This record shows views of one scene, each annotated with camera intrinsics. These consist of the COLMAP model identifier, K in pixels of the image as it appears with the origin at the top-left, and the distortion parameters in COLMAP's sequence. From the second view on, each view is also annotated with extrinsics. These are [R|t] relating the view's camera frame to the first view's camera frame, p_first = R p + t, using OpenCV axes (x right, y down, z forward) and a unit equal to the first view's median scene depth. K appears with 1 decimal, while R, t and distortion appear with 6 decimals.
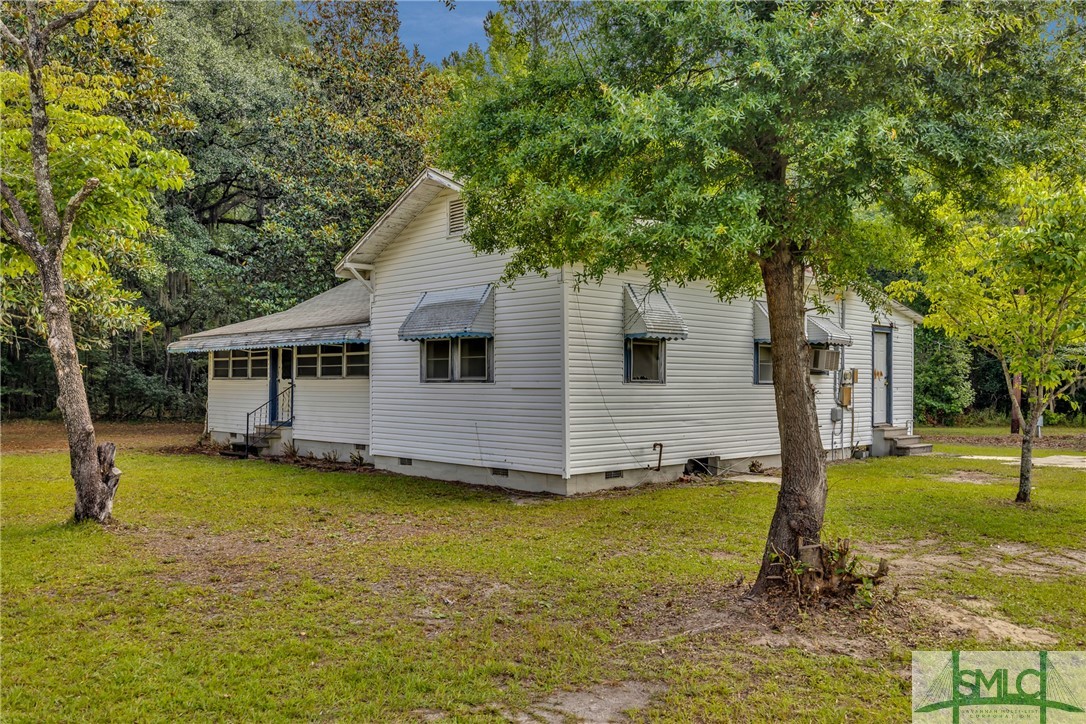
lens RADIAL K [[878.8, 0, 540.1], [0, 878.8, 364.1], [0, 0, 1]] dist [-0.006402, 0.000772]
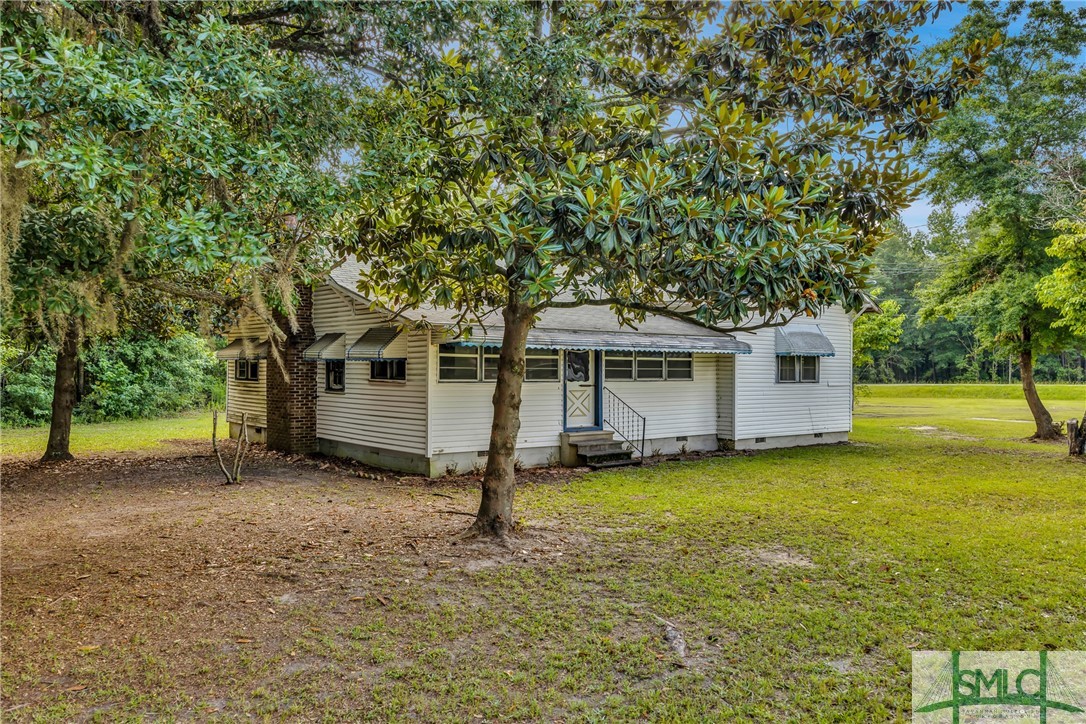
lens RADIAL K [[878.8, 0, 543.9], [0, 878.8, 364.2], [0, 0, 1]] dist [-0.006402, 0.000772]
pose [[0.089437, 0.014161, 0.995892, -1.589007], [-0.019468, 0.999733, -0.012467, 0.013767], [-0.995802, -0.018273, 0.089689, 1.220043]]
